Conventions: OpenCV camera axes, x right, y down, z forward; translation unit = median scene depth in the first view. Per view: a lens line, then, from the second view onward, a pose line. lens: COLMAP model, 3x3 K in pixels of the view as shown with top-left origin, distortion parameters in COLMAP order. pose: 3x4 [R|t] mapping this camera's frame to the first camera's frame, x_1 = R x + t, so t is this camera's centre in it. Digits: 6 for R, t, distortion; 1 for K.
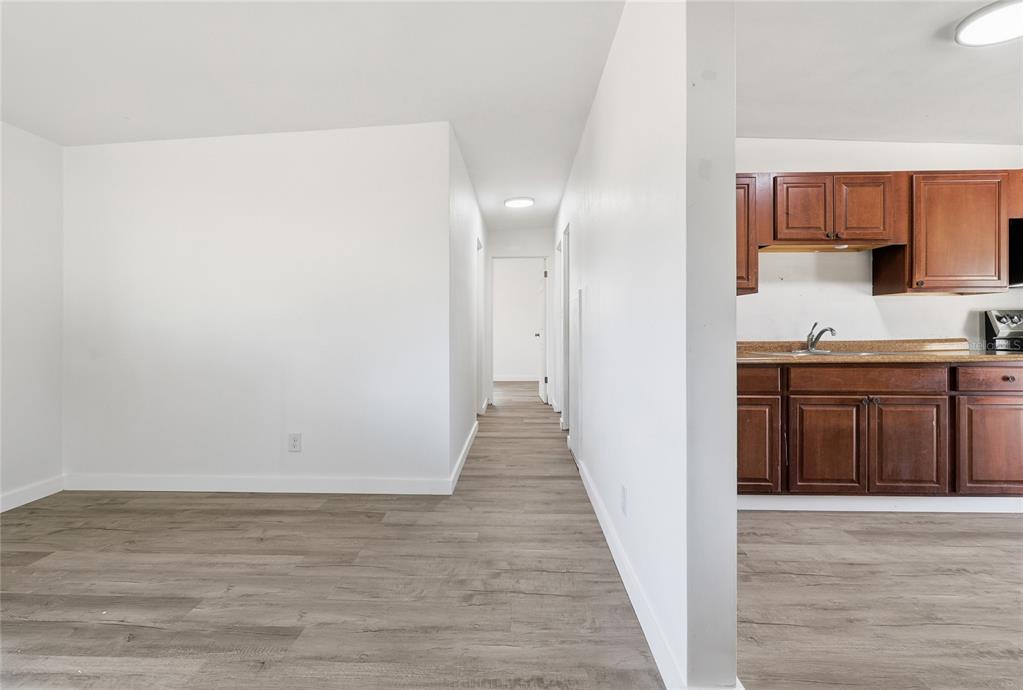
lens RADIAL K [[475.1, 0, 498.4], [0, 475.1, 330.3], [0, 0, 1]] dist [-0.002427, -0.000565]
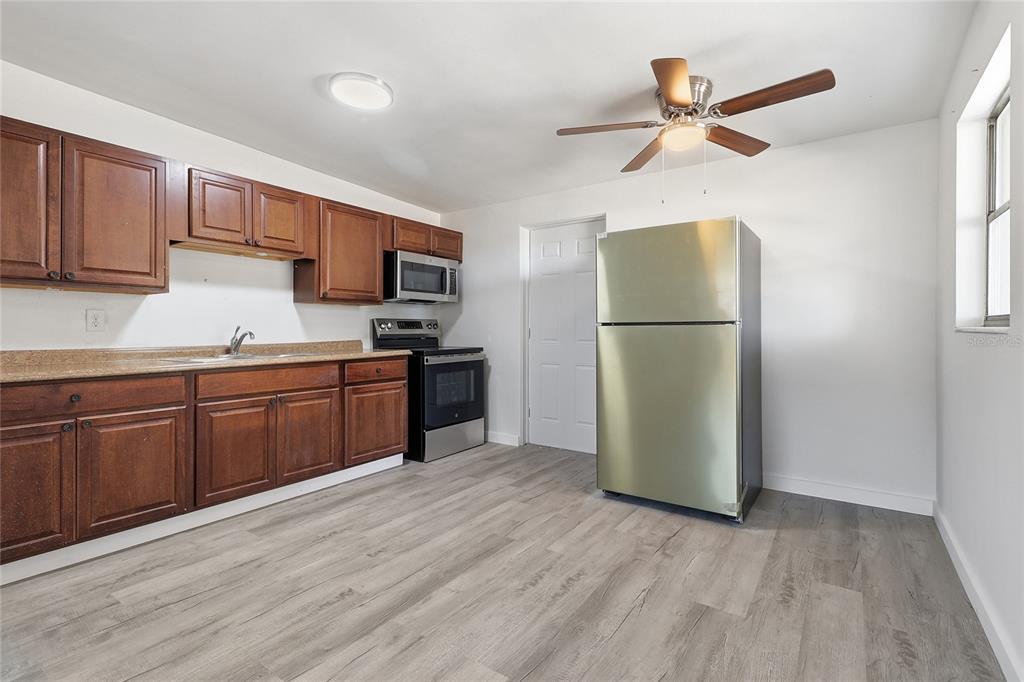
lens RADIAL K [[475.6, 0, 505.9], [0, 475.6, 334.6], [0, 0, 1]] dist [-0.002427, -0.000565]
pose [[0.545899, -0.005582, 0.837832, 0.153422], [0.000068, 0.999978, 0.006618, -0.006306], [-0.837851, -0.003556, 0.545888, -0.022909]]
